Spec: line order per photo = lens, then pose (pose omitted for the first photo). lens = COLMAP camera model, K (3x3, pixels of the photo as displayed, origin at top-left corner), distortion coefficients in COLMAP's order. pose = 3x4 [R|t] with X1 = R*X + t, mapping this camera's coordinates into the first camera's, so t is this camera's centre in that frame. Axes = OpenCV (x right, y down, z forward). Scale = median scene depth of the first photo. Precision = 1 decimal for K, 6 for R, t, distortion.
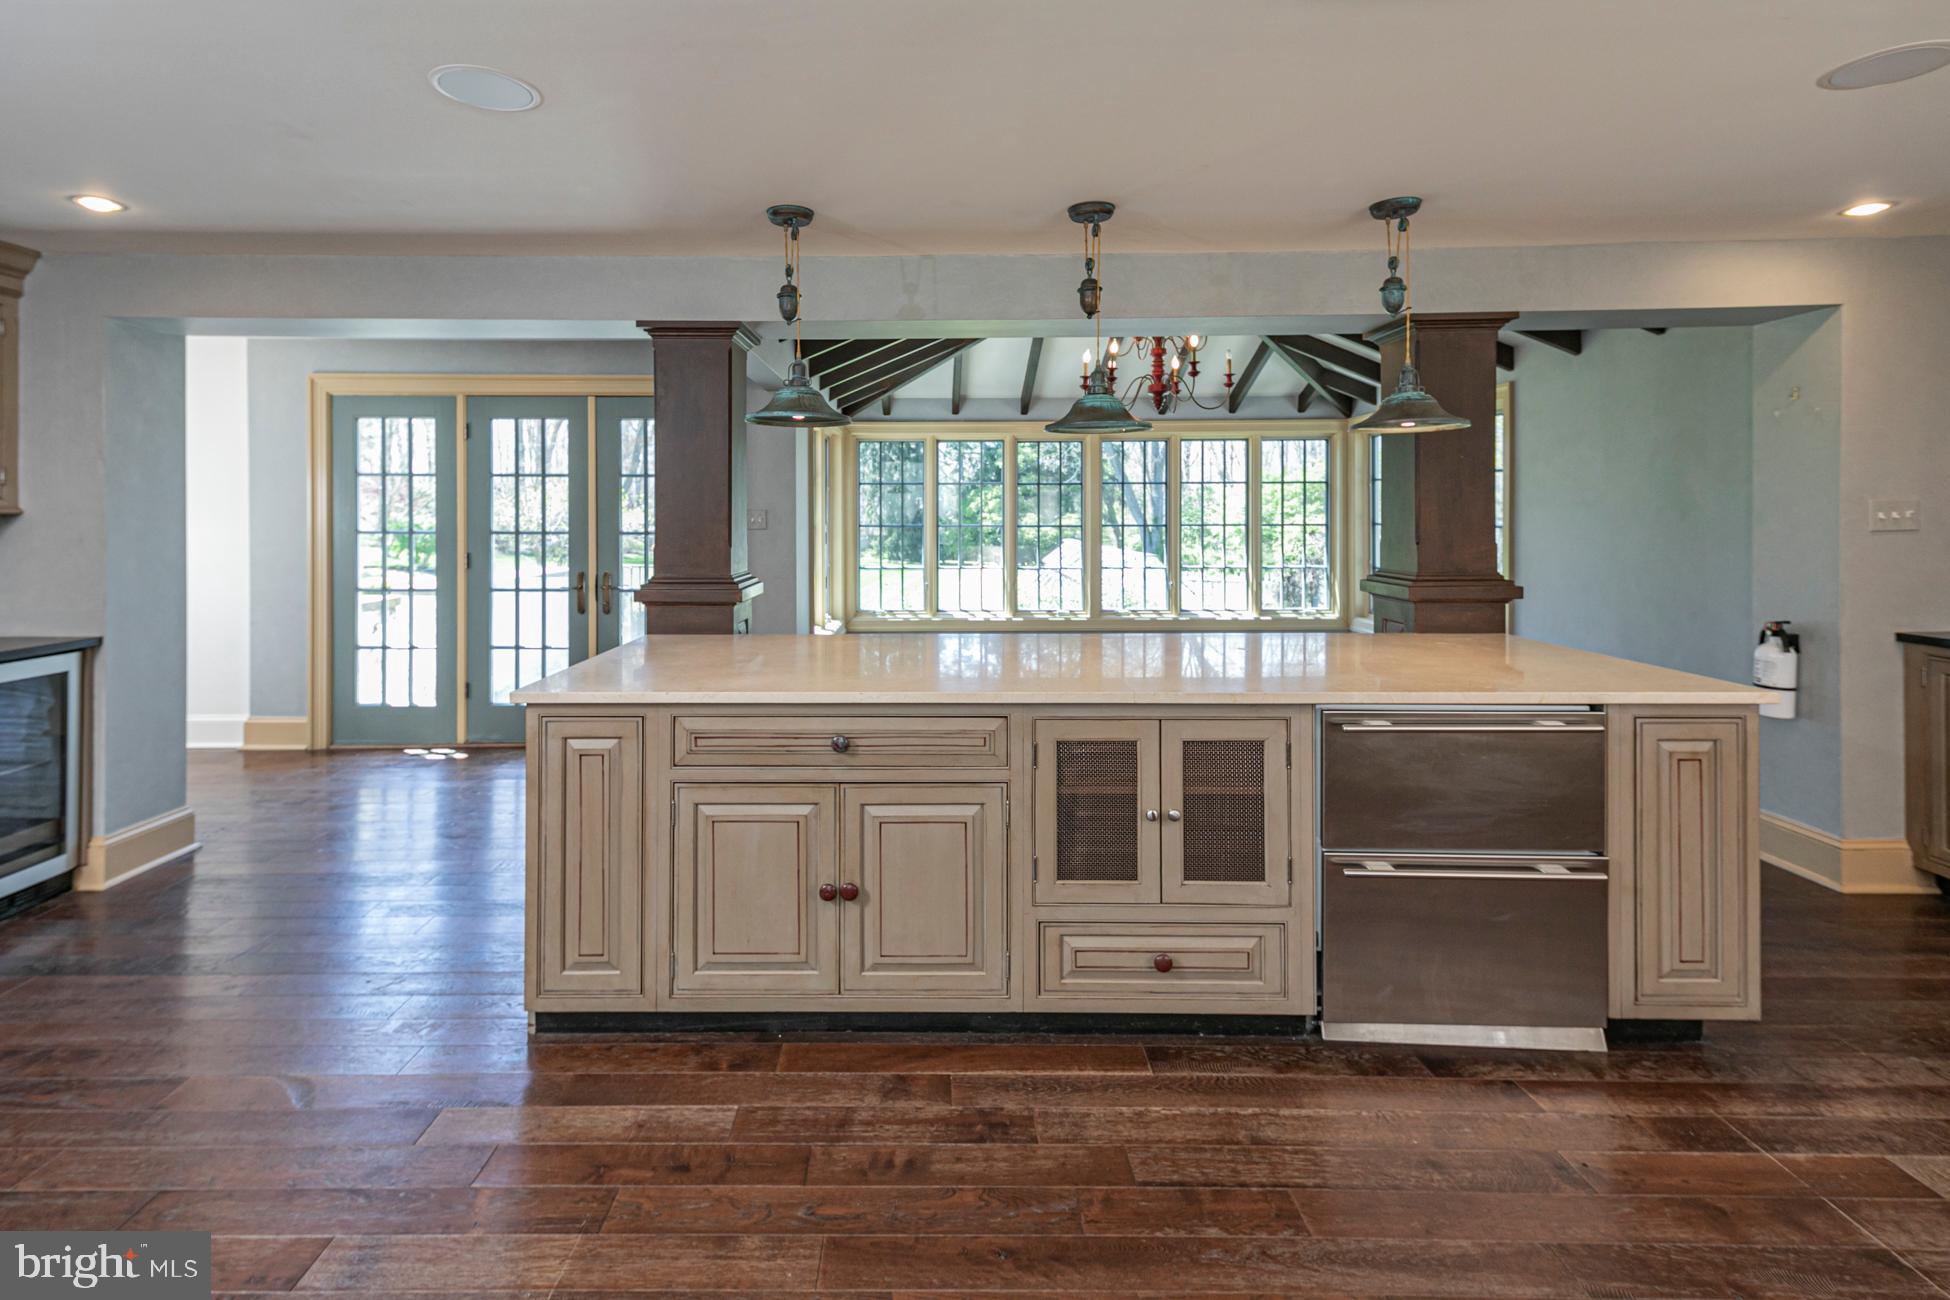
lens RADIAL K [[947.3, 0, 931.3], [0, 947.3, 519.5], [0, 0, 1]] dist [0.000123, 0.008844]
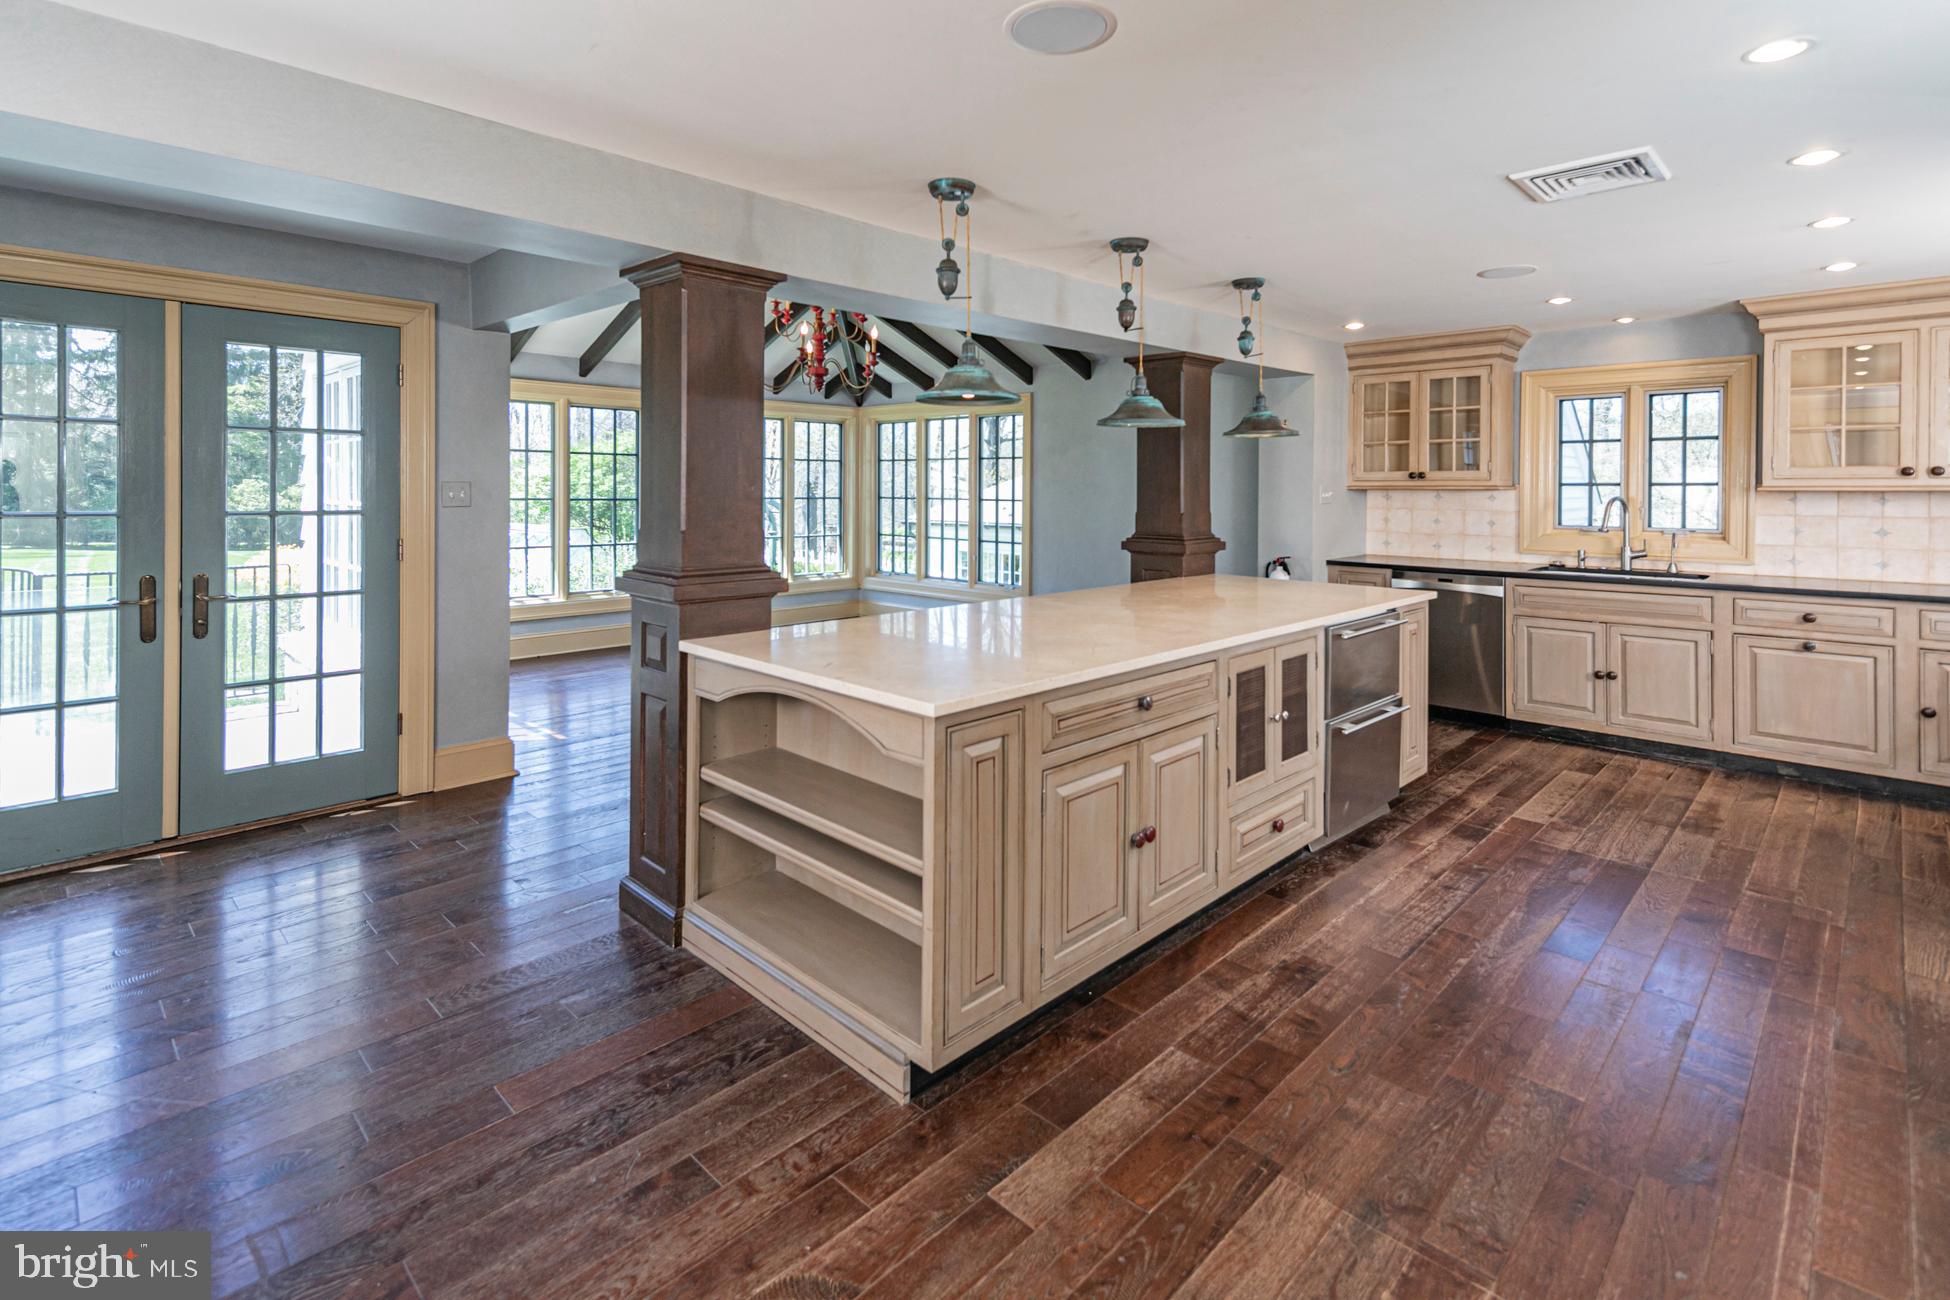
lens RADIAL K [[922.9, 0, 968.3], [0, 922.9, 490.0], [0, 0, 1]] dist [0.013199, -0.000010]
pose [[0.695528, 0.005256, 0.718480, -1.029647], [-0.006262, 0.999980, -0.001252, -0.010787], [-0.718472, -0.003628, 0.695547, 0.398120]]
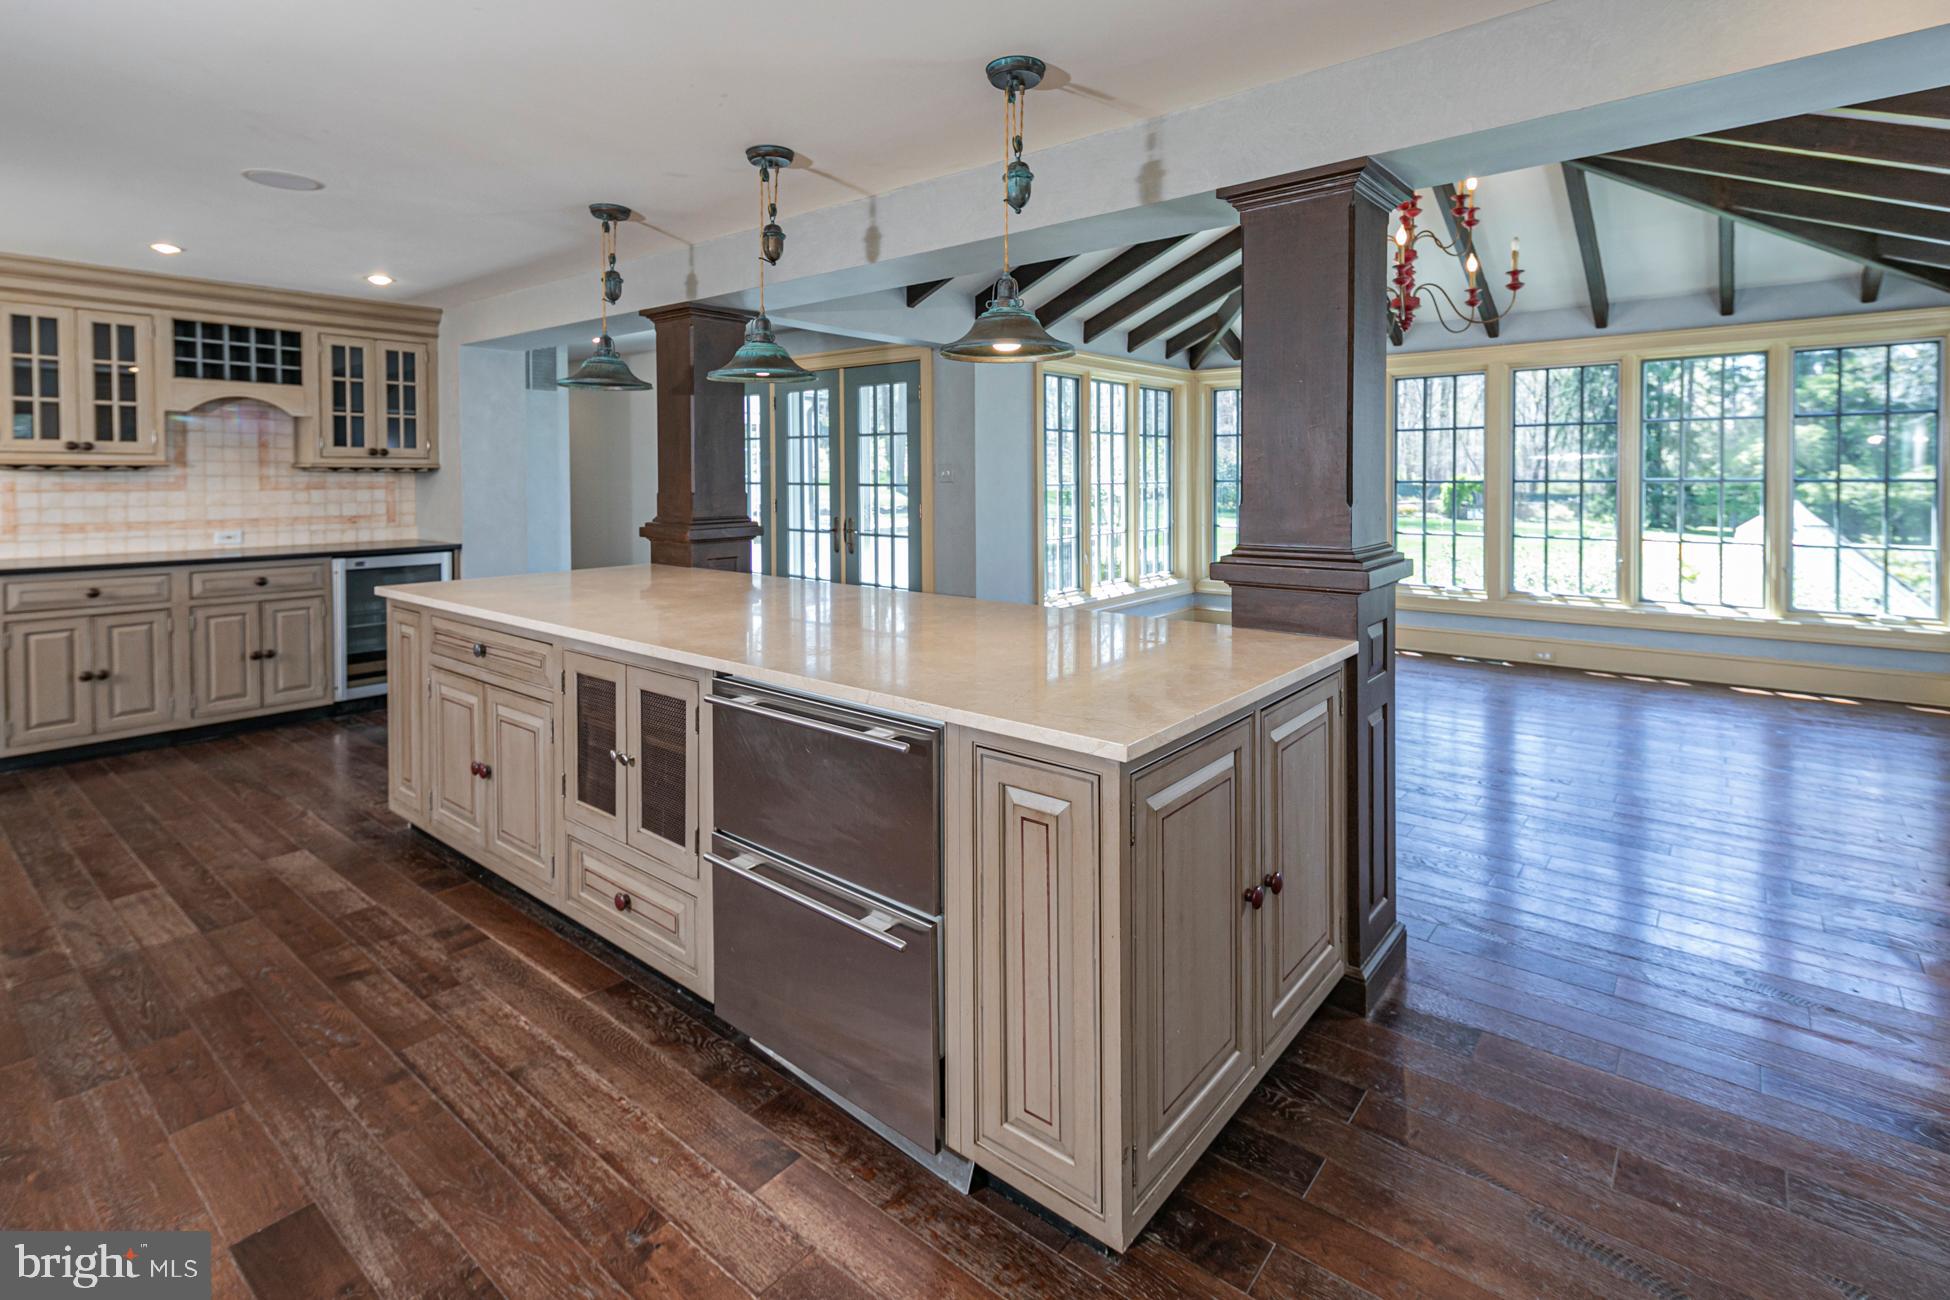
lens RADIAL K [[939.7, 0, 965.4], [0, 939.7, 496.3], [0, 0, 1]] dist [0.014355, -0.000008]
pose [[0.775102, 0.014750, -0.631663, 1.174973], [-0.000797, 0.999749, 0.022367, 0.007485], [0.631835, -0.016834, 0.774920, 0.454233]]
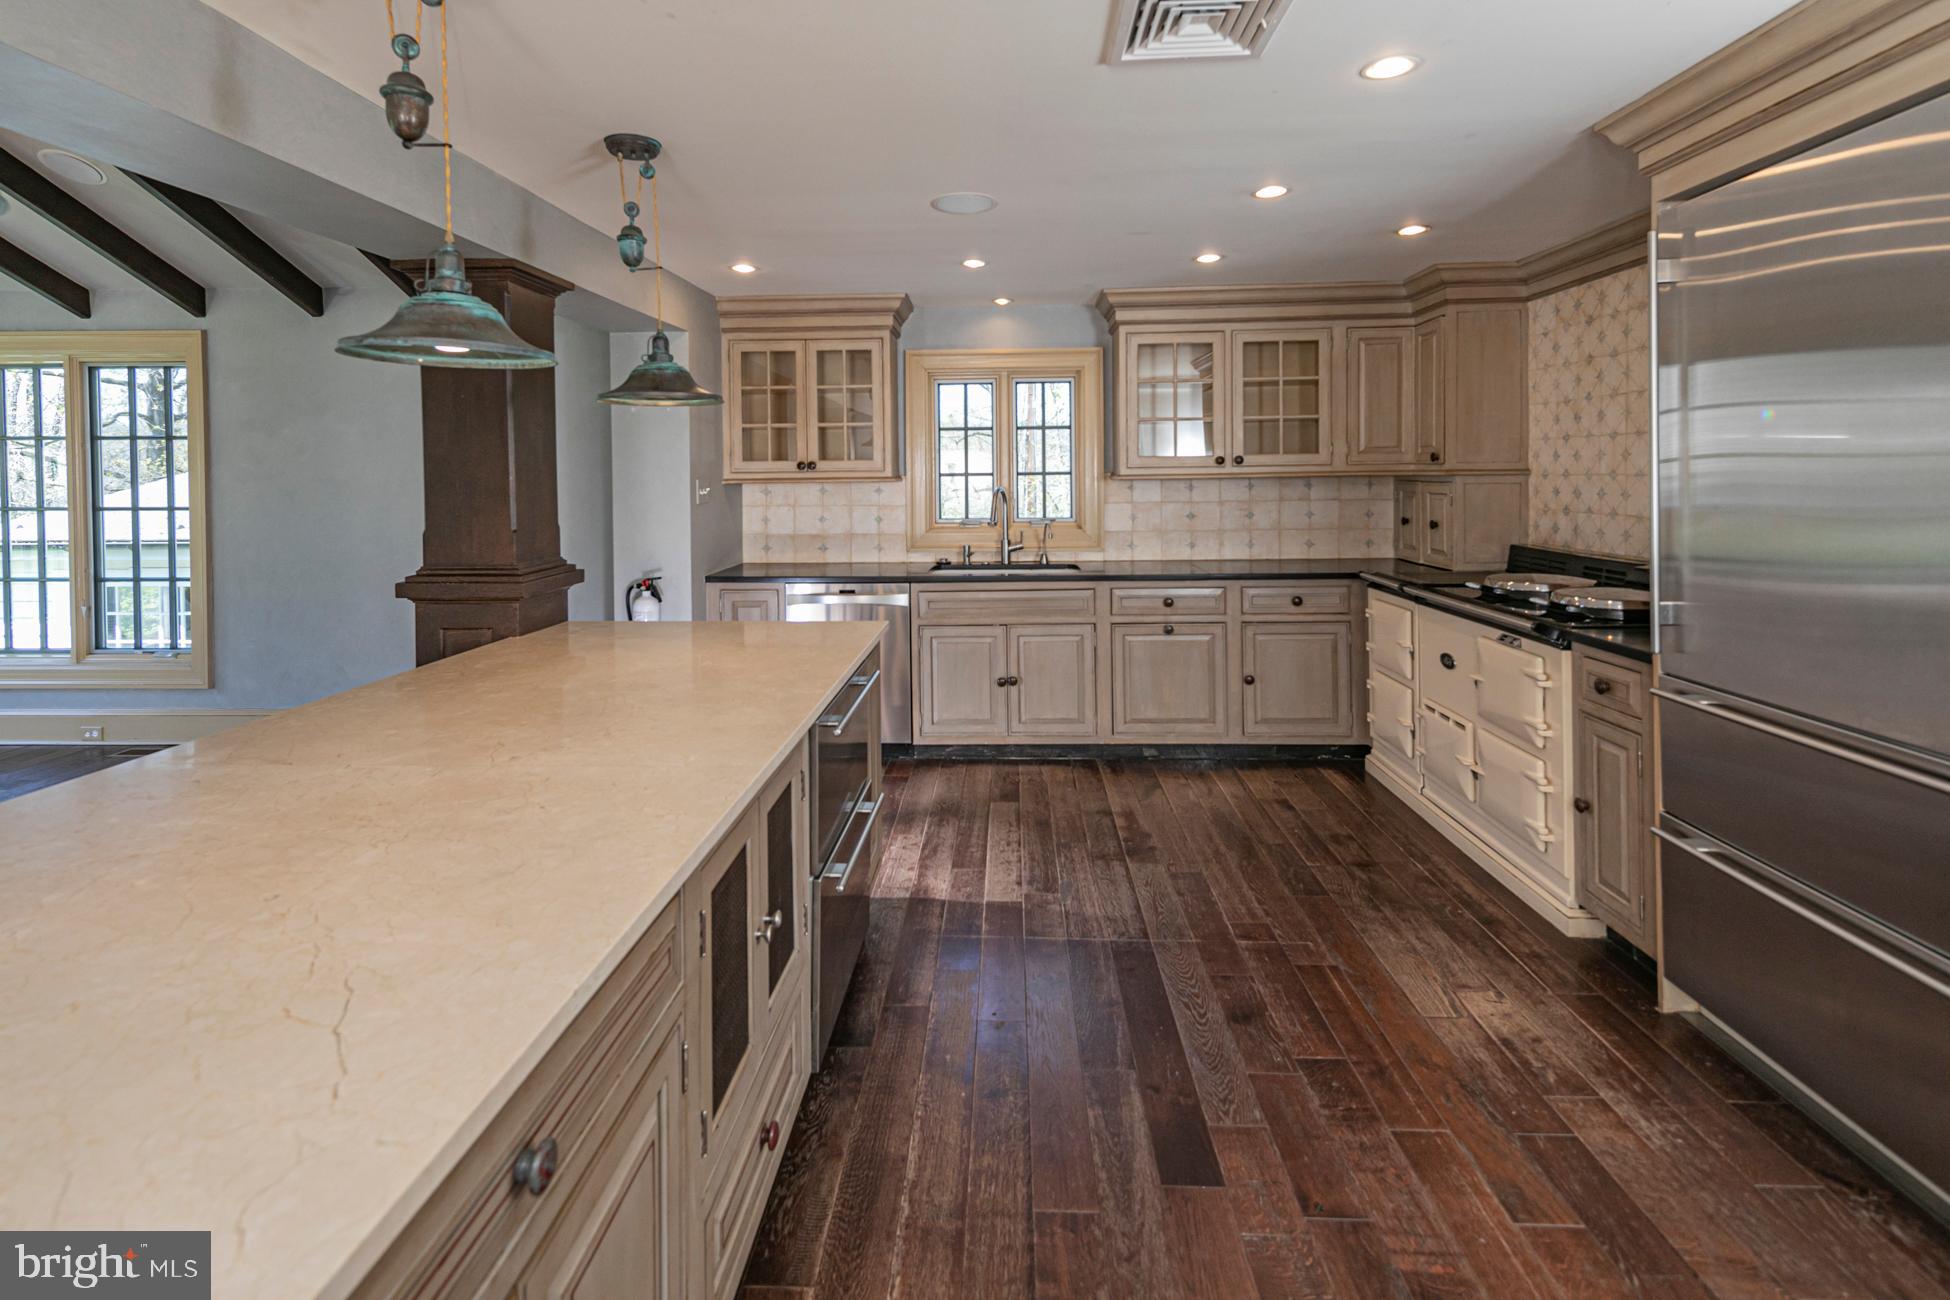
lens RADIAL K [[922.9, 0, 968.3], [0, 922.9, 490.0], [0, 0, 1]] dist [0.013199, -0.000010]
pose [[0.035430, -0.011384, 0.999307, -0.445393], [0.009697, 0.999892, 0.011047, -0.024920], [-0.999325, 0.009299, 0.035537, 0.825552]]
